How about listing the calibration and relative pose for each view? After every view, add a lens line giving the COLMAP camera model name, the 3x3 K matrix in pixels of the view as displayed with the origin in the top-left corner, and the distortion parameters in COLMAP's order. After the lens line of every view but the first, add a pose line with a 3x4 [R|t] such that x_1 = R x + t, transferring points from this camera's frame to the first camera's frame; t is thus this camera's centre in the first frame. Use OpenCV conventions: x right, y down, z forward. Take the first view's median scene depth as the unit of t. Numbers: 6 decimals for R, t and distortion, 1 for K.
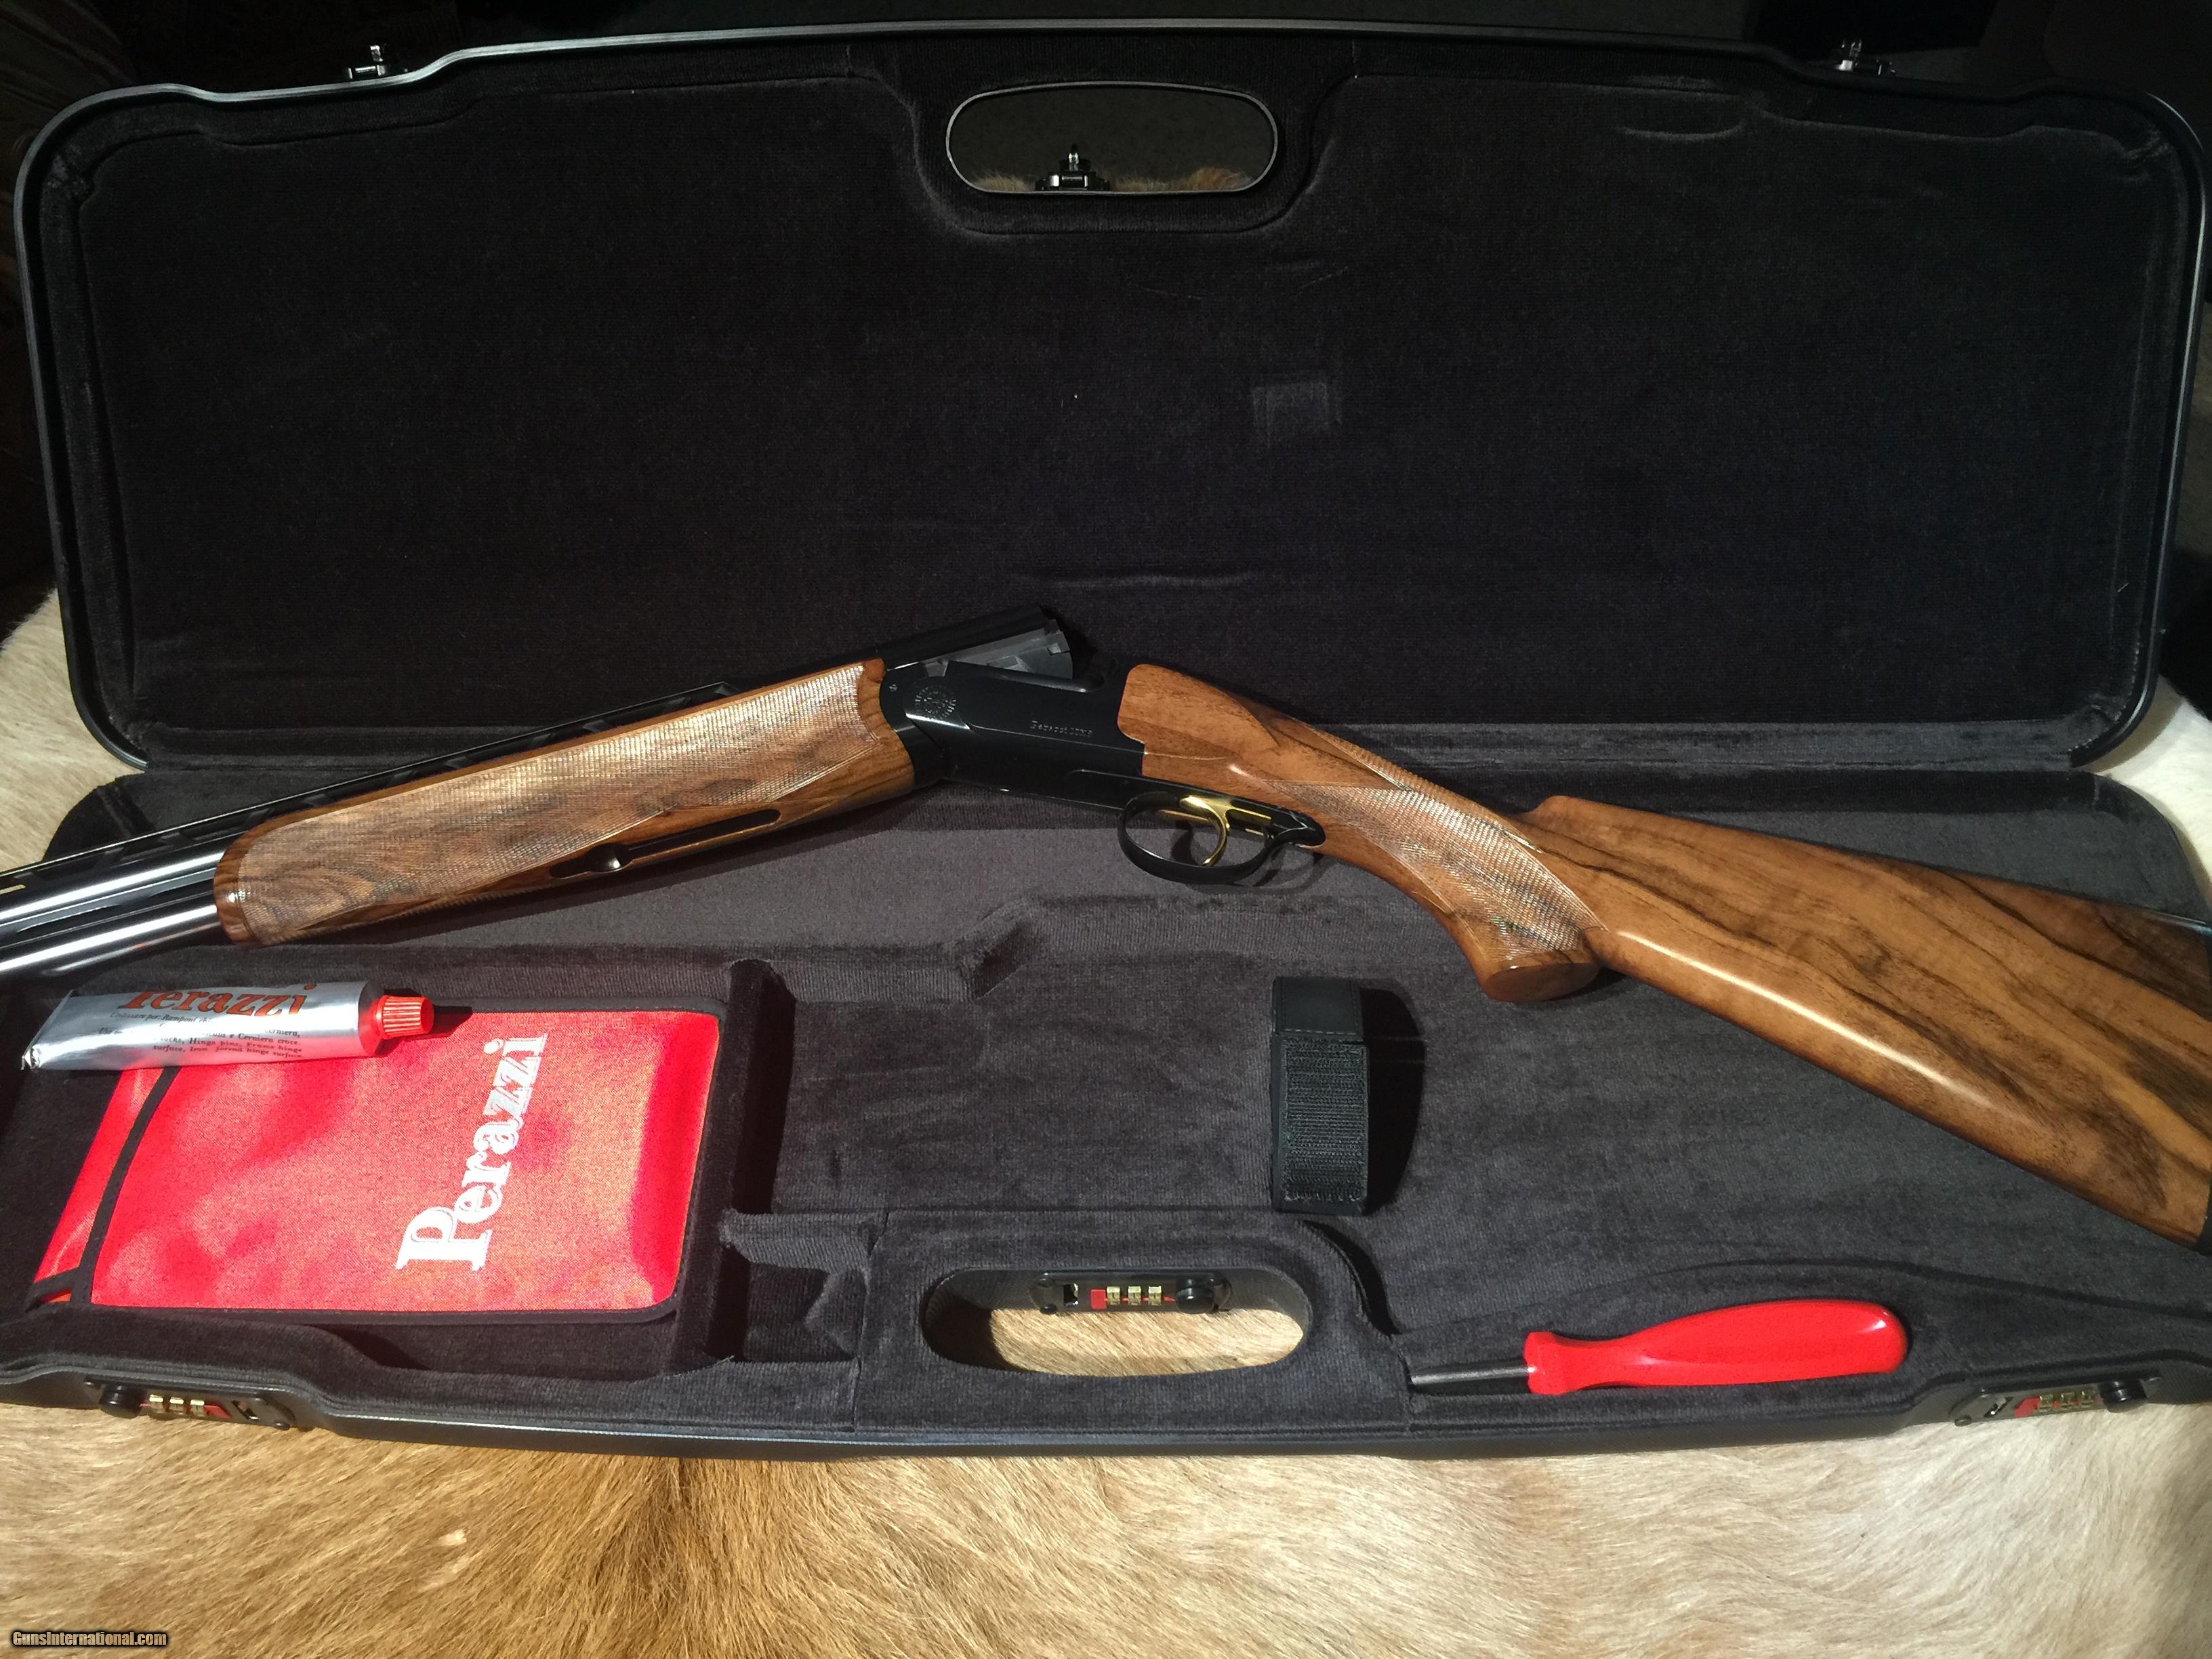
lens RADIAL K [[1918.7, 0, 1103.4], [0, 1918.7, 833.5], [0, 0, 1]] dist [0.074378, -0.121285]
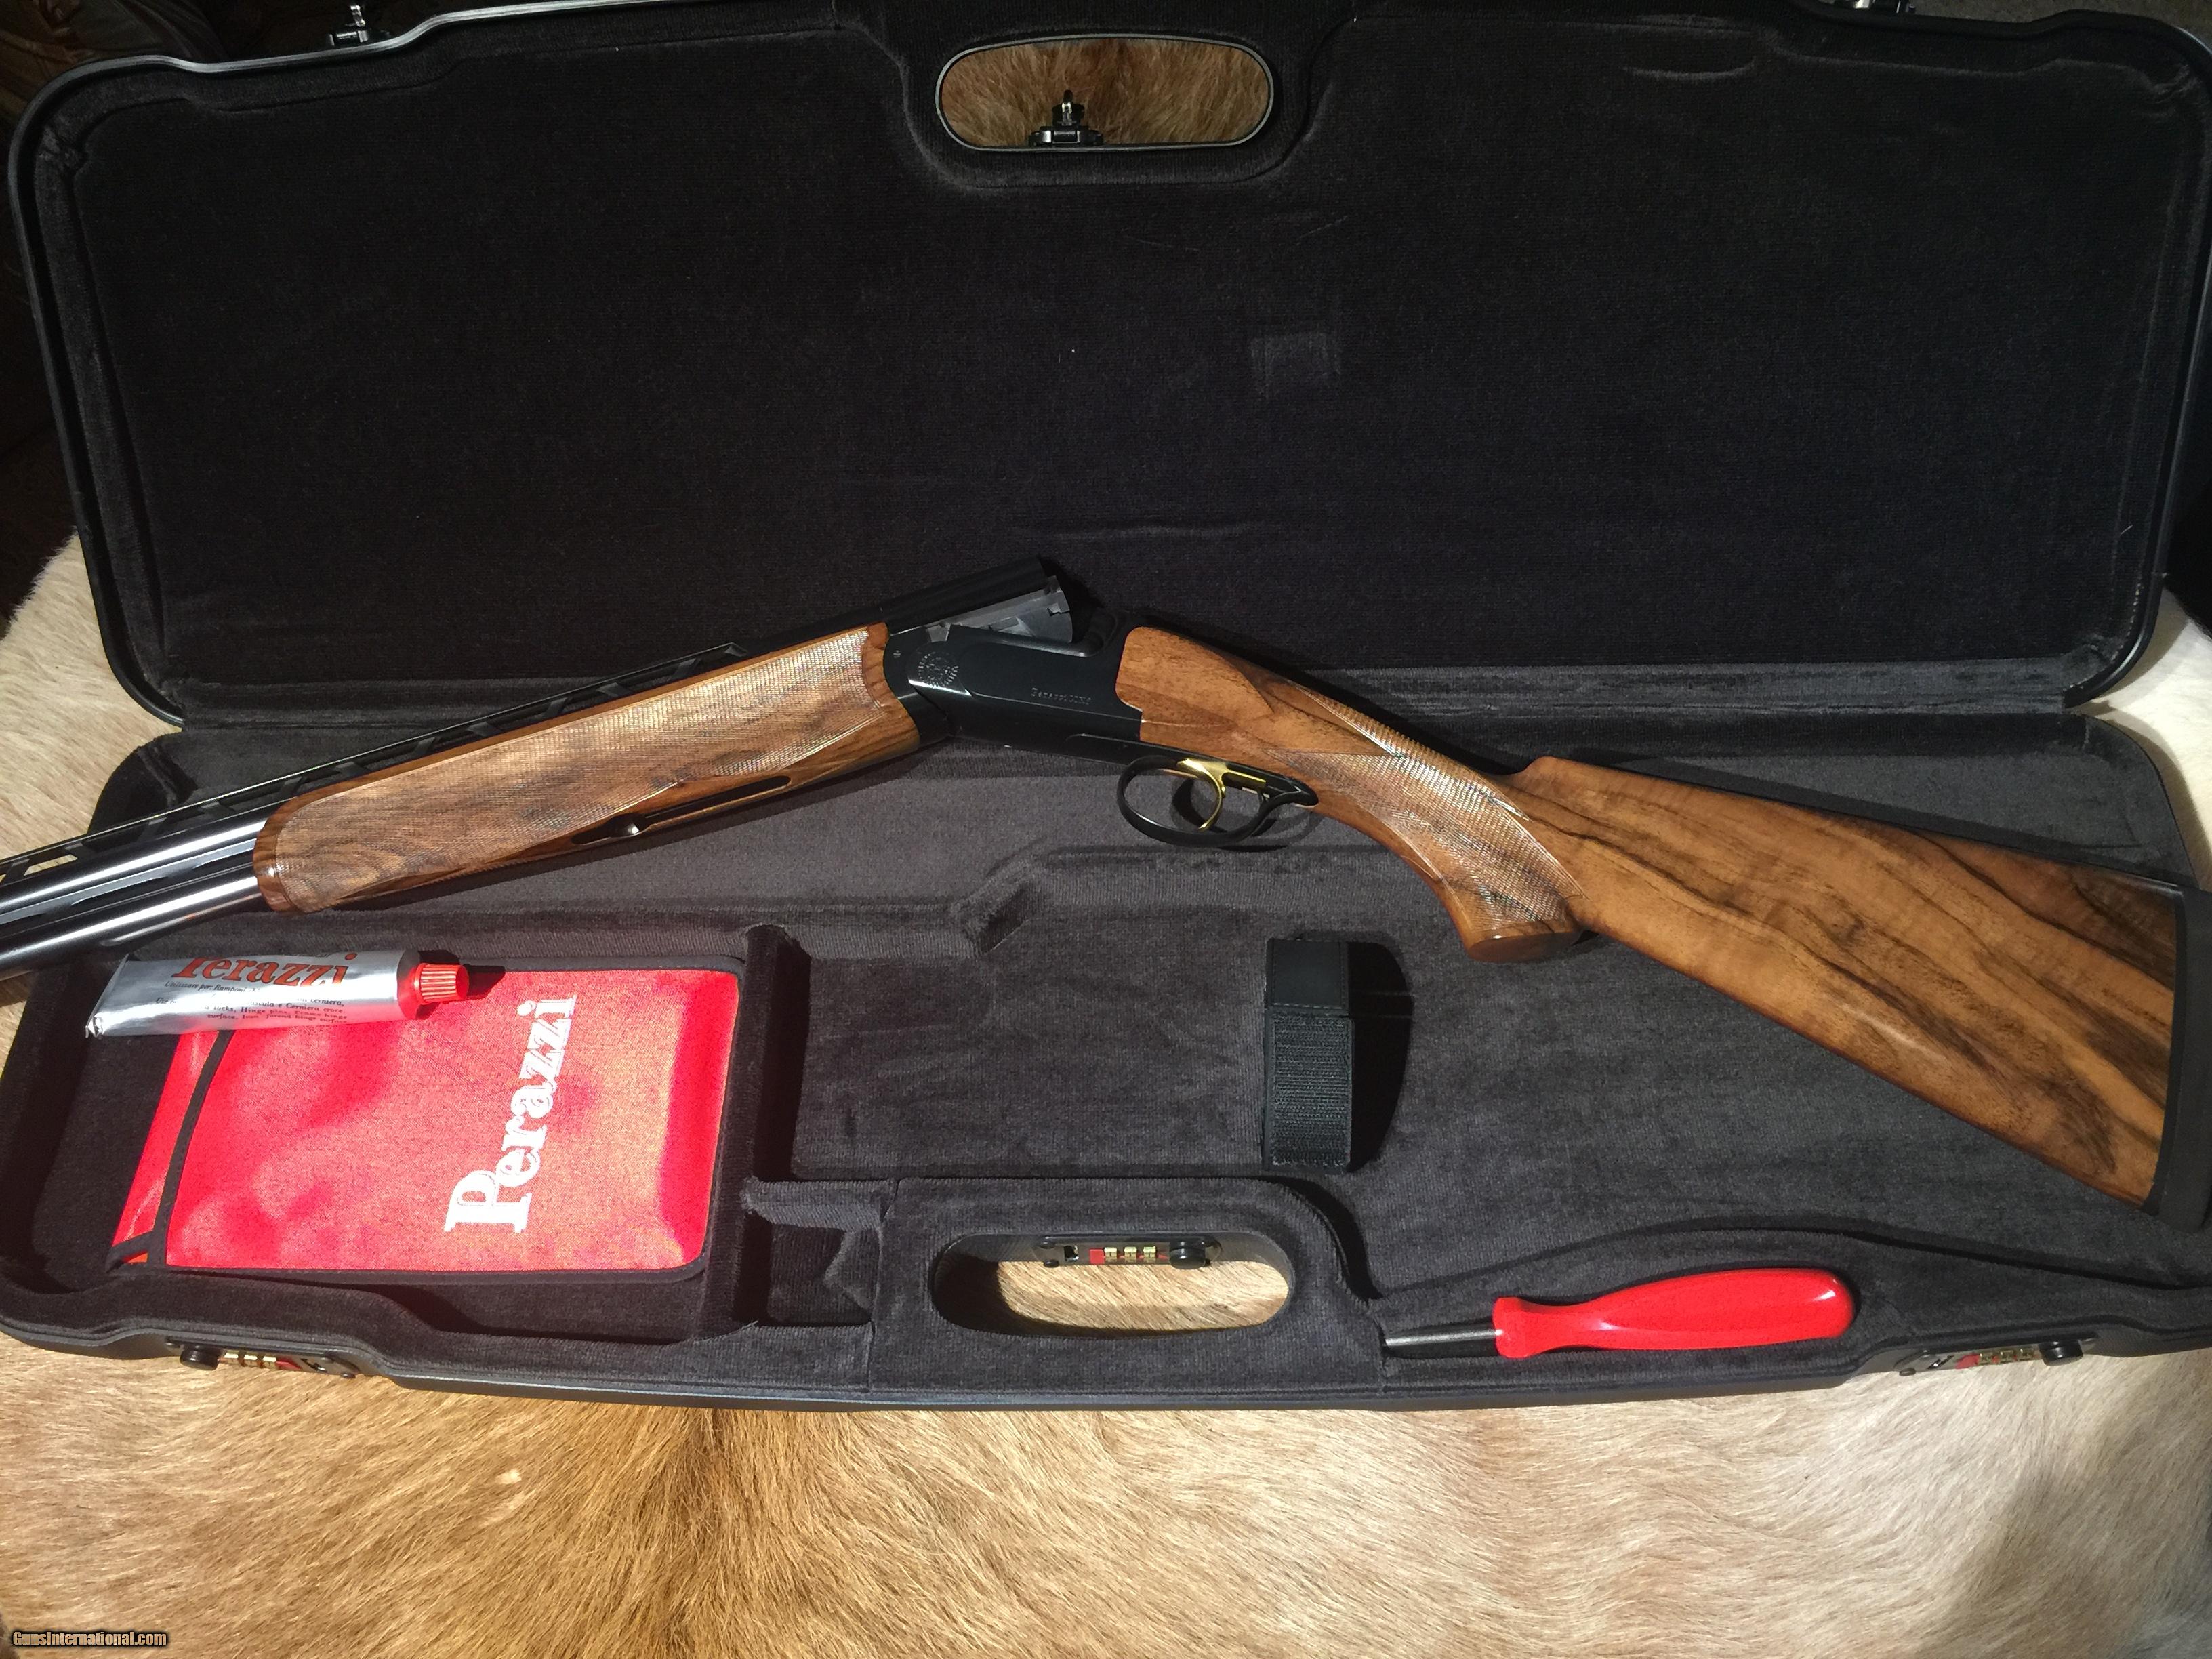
lens RADIAL K [[1918.7, 0, 1103.4], [0, 1918.7, 833.5], [0, 0, 1]] dist [0.074378, -0.121285]
pose [[0.999611, -0.006790, -0.027053, 0.030696], [0.010438, 0.990508, 0.137061, -0.134195], [0.025866, -0.137290, 0.990193, -0.025065]]
